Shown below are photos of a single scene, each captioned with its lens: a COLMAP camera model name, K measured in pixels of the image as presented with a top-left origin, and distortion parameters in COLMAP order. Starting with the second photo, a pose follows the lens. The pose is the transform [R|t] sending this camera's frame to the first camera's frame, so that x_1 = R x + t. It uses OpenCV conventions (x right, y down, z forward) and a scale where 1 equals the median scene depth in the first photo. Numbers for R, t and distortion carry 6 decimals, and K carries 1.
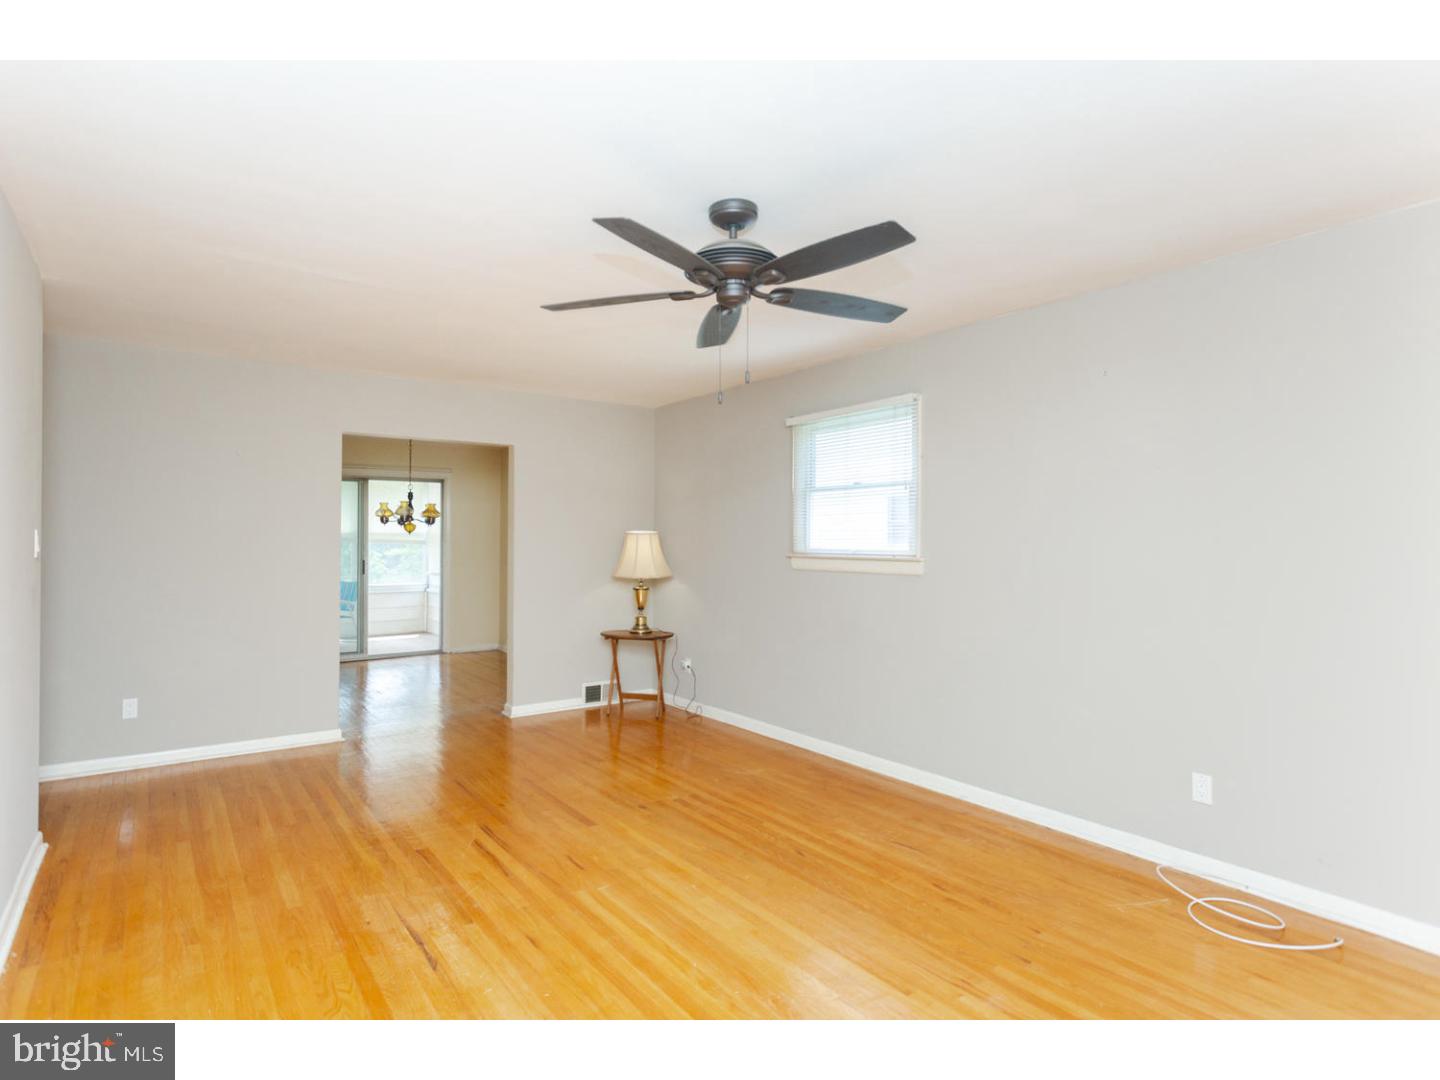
lens RADIAL K [[801.3, 0, 720.5], [0, 801.3, 539.5], [0, 0, 1]] dist [-0.001157, -0.000025]
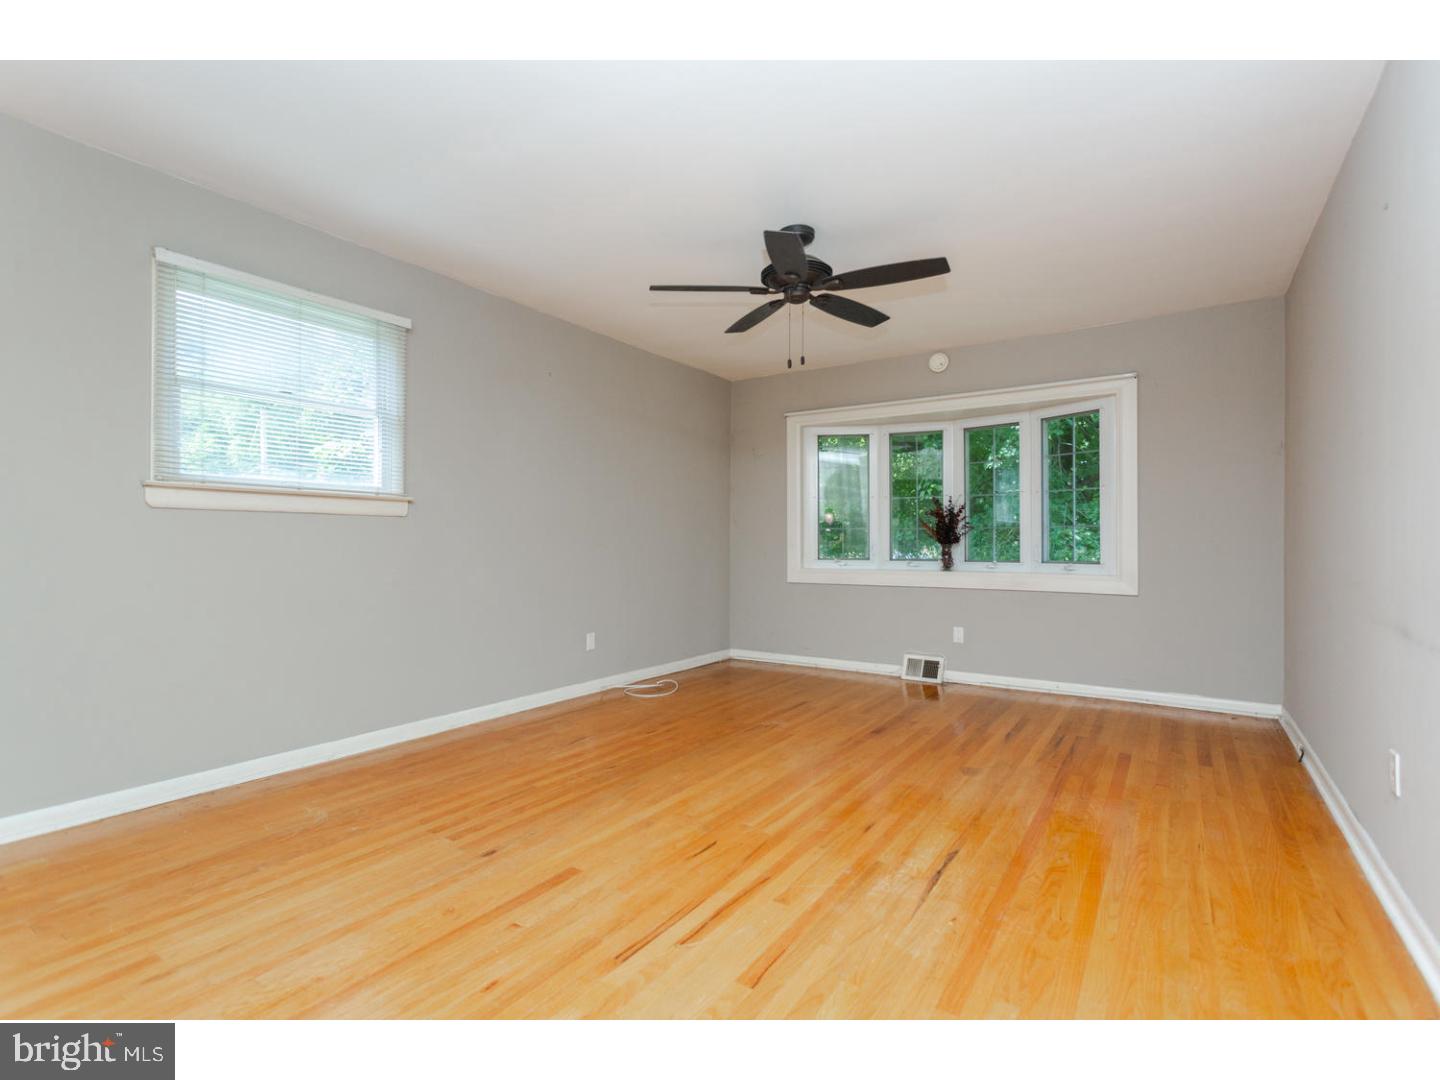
lens RADIAL K [[703.0, 0, 721.1], [0, 703.0, 539.9], [0, 0, 1]] dist [0.006488, 0.000980]
pose [[-0.376684, 0.002975, 0.926337, -0.767993], [-0.002027, 0.999990, -0.004036, 0.087907], [-0.926340, -0.003398, -0.376674, 1.140452]]
